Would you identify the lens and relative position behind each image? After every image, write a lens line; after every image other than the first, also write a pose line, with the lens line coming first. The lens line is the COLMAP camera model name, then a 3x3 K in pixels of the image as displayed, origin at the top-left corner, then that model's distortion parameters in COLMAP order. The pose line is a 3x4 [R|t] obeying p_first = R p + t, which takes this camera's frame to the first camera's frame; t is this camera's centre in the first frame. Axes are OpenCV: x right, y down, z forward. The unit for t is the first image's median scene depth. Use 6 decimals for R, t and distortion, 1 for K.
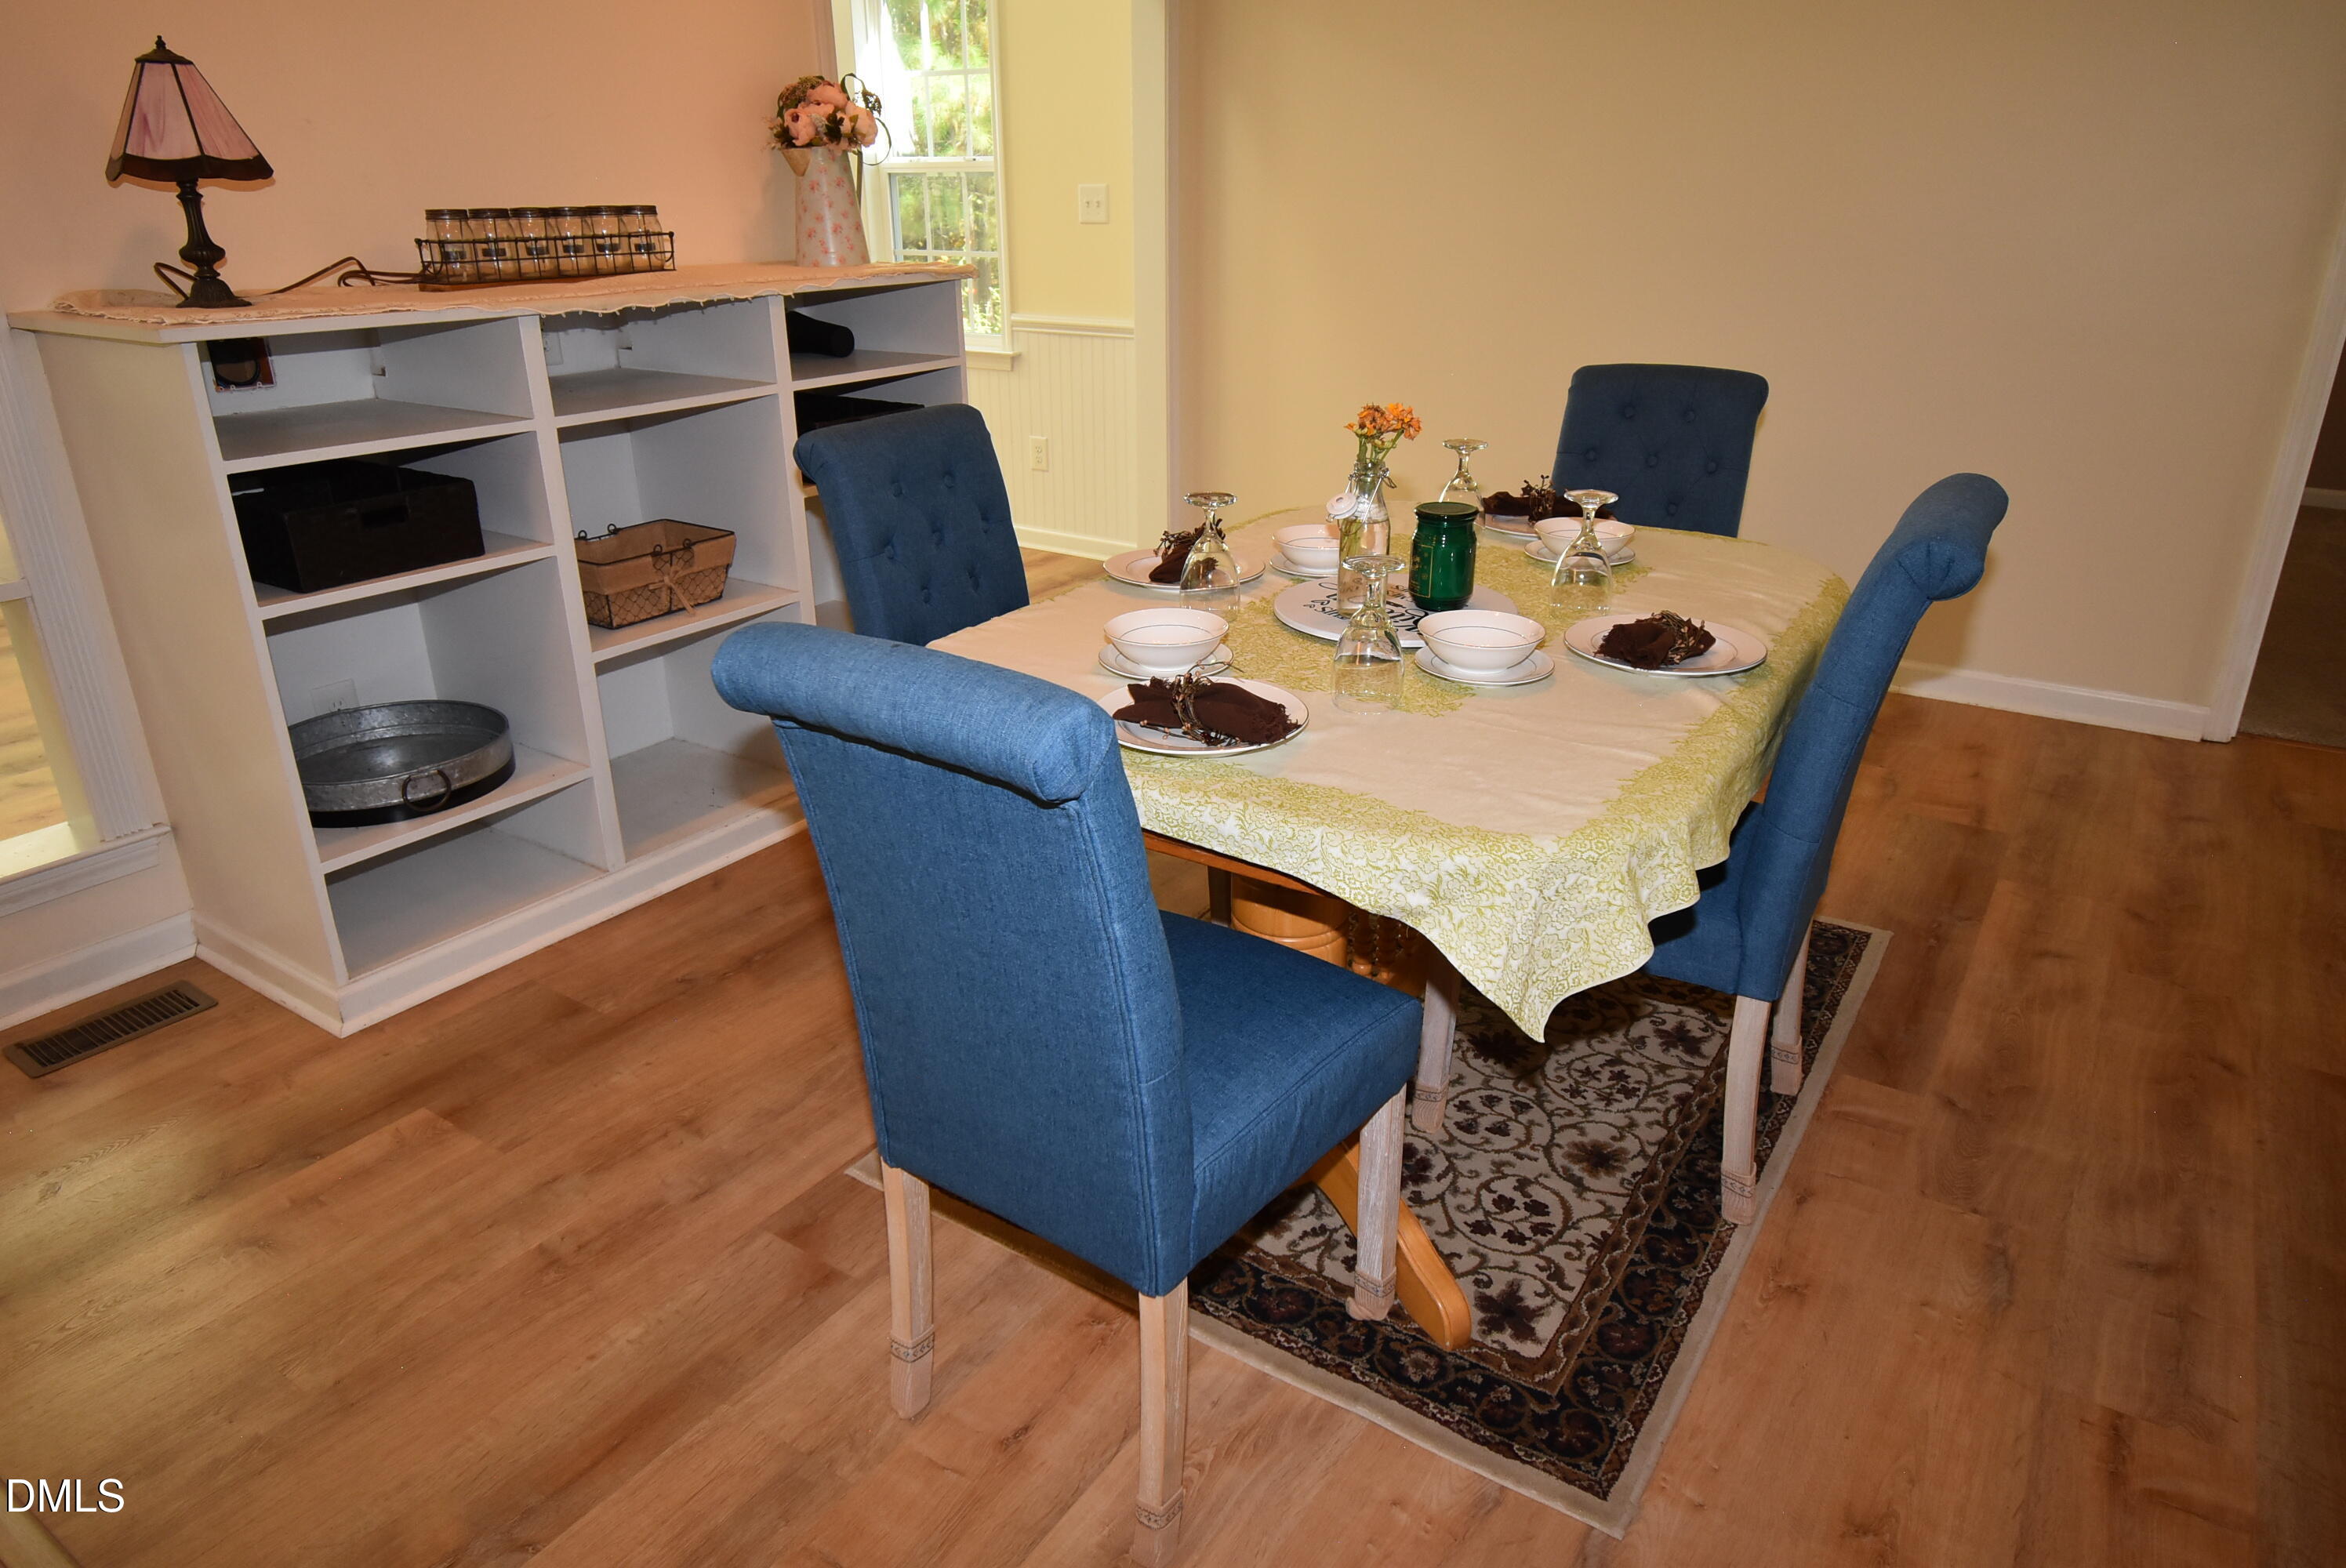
lens RADIAL K [[1478.0, 0, 1173.0], [0, 1478.0, 784.0], [0, 0, 1]] dist [-0.002347, -0.012514]
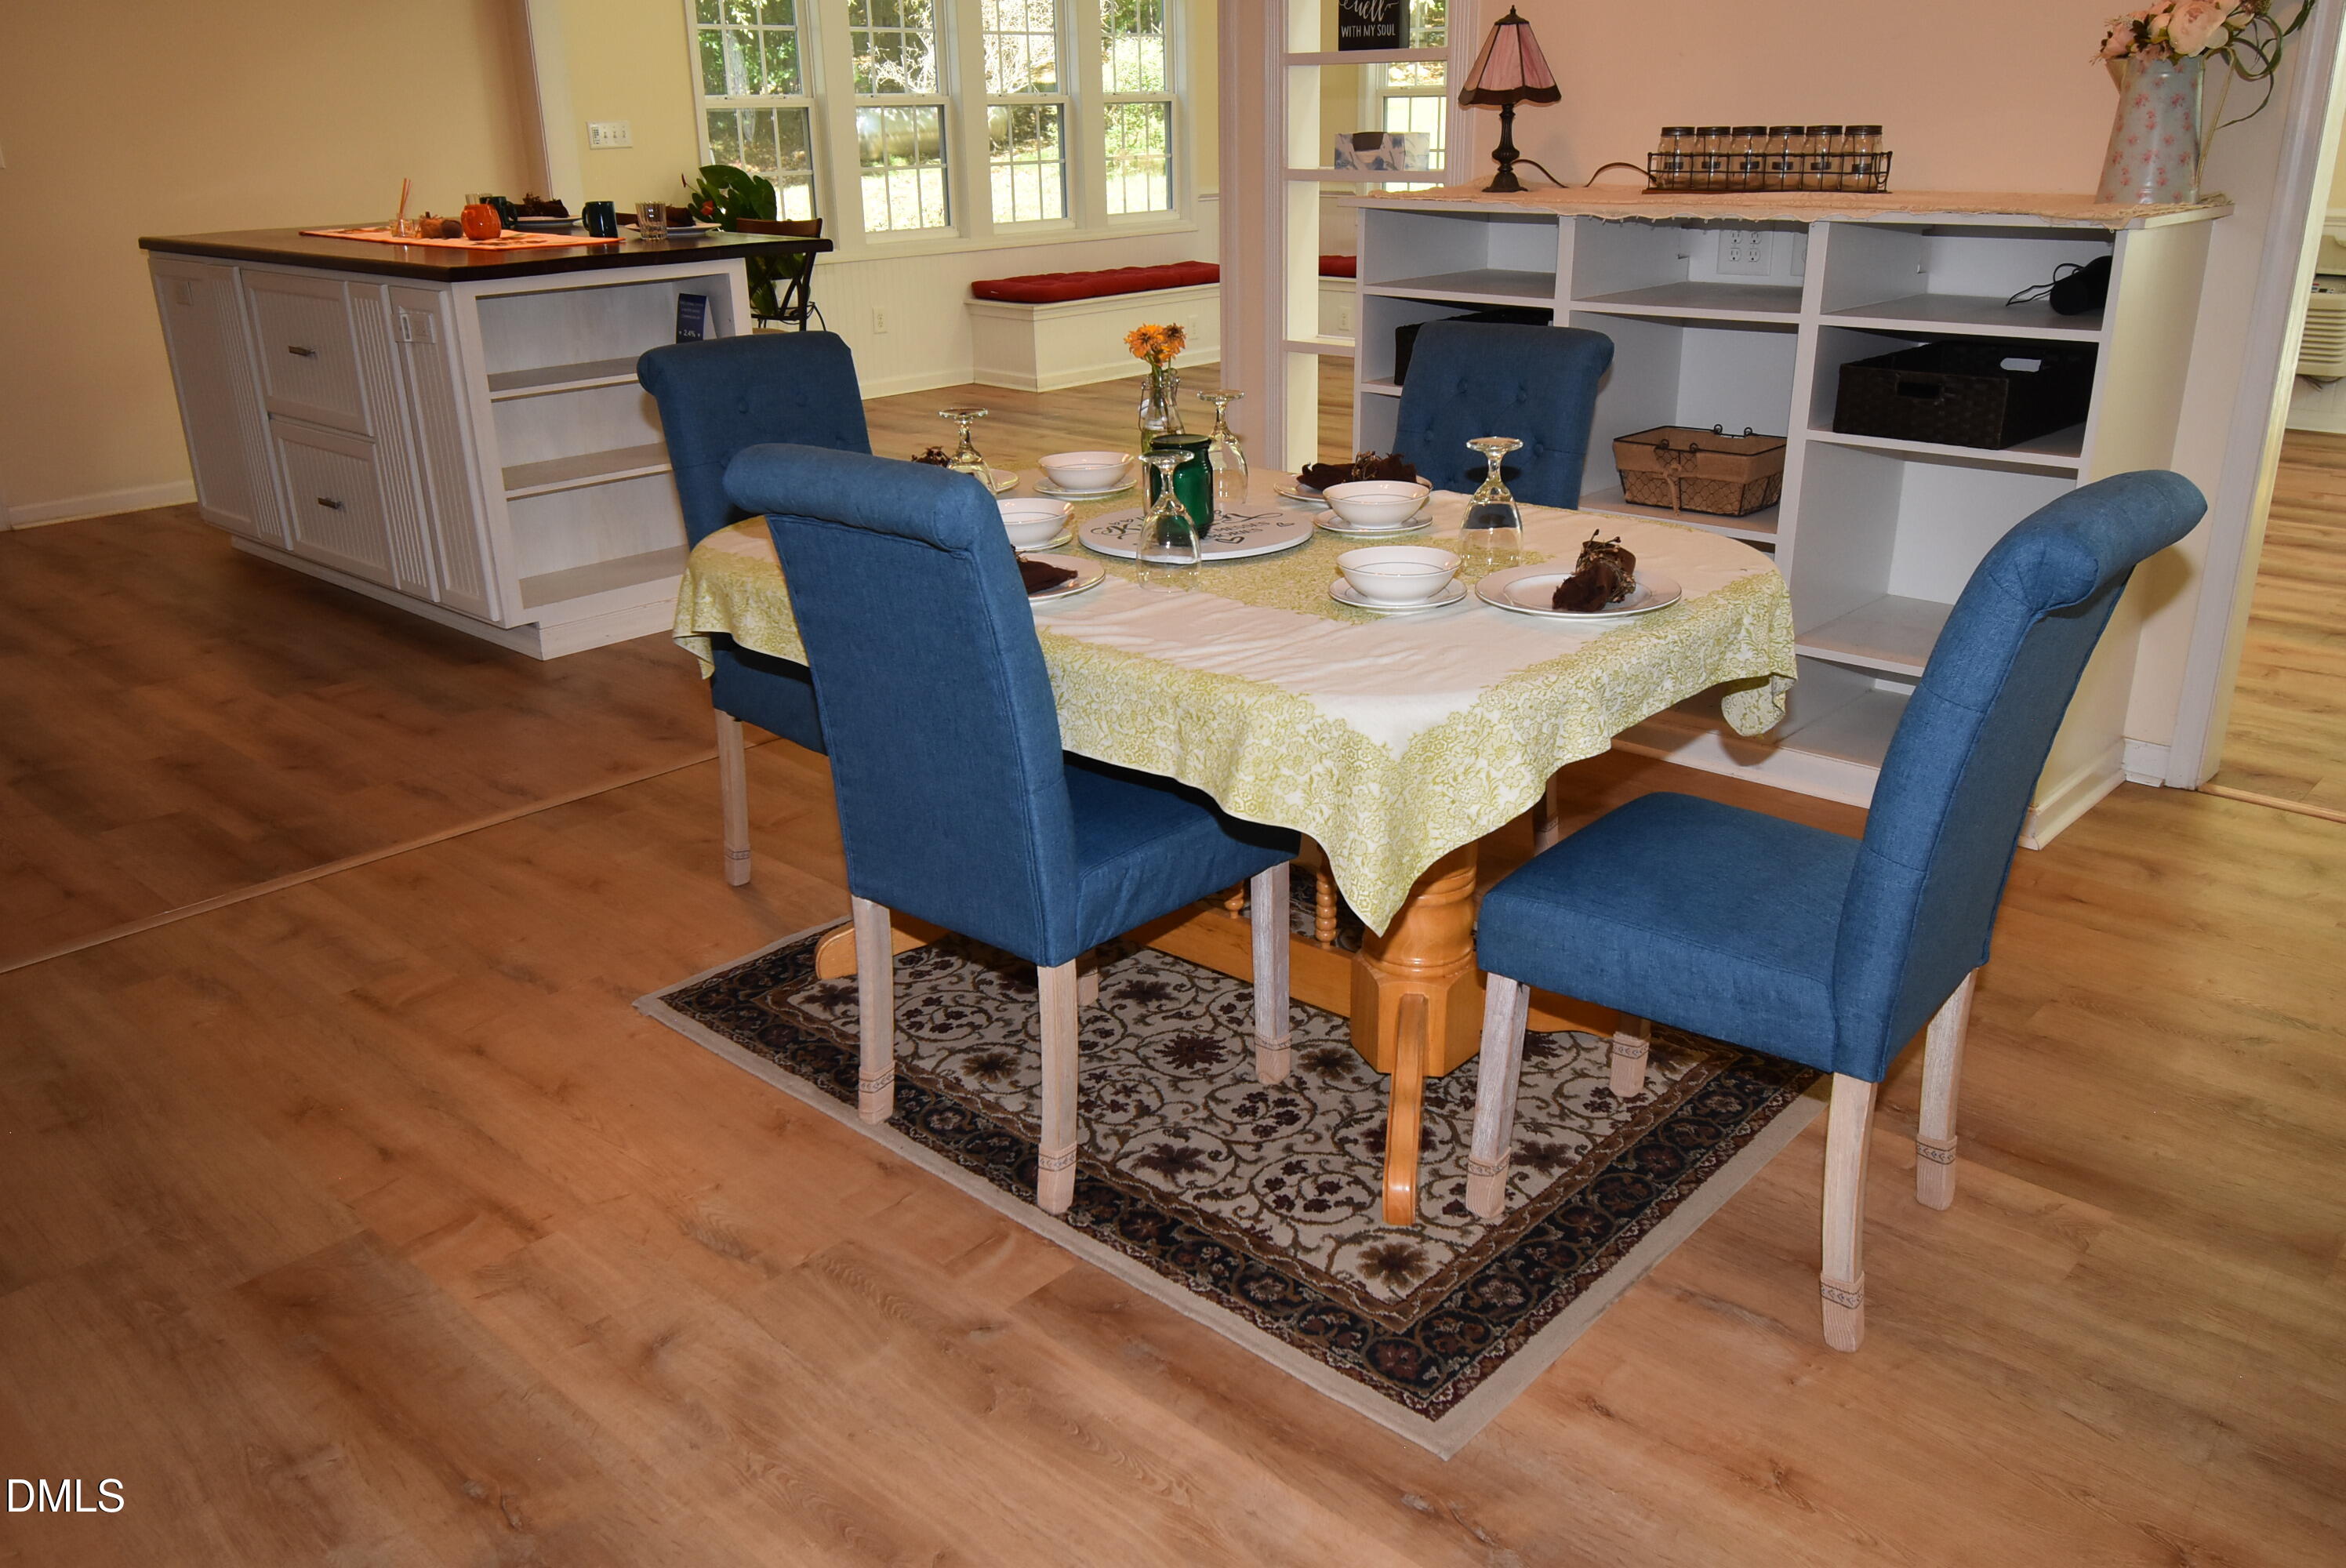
lens RADIAL K [[1803.3, 0, 1173.0], [0, 1803.3, 784.0], [0, 0, 1]] dist [0.000894, -0.000302]
pose [[-0.164058, 0.354888, -0.920402, 1.216778], [-0.352812, 0.850216, 0.390713, -0.405532], [0.921200, 0.388828, -0.014276, 0.949598]]
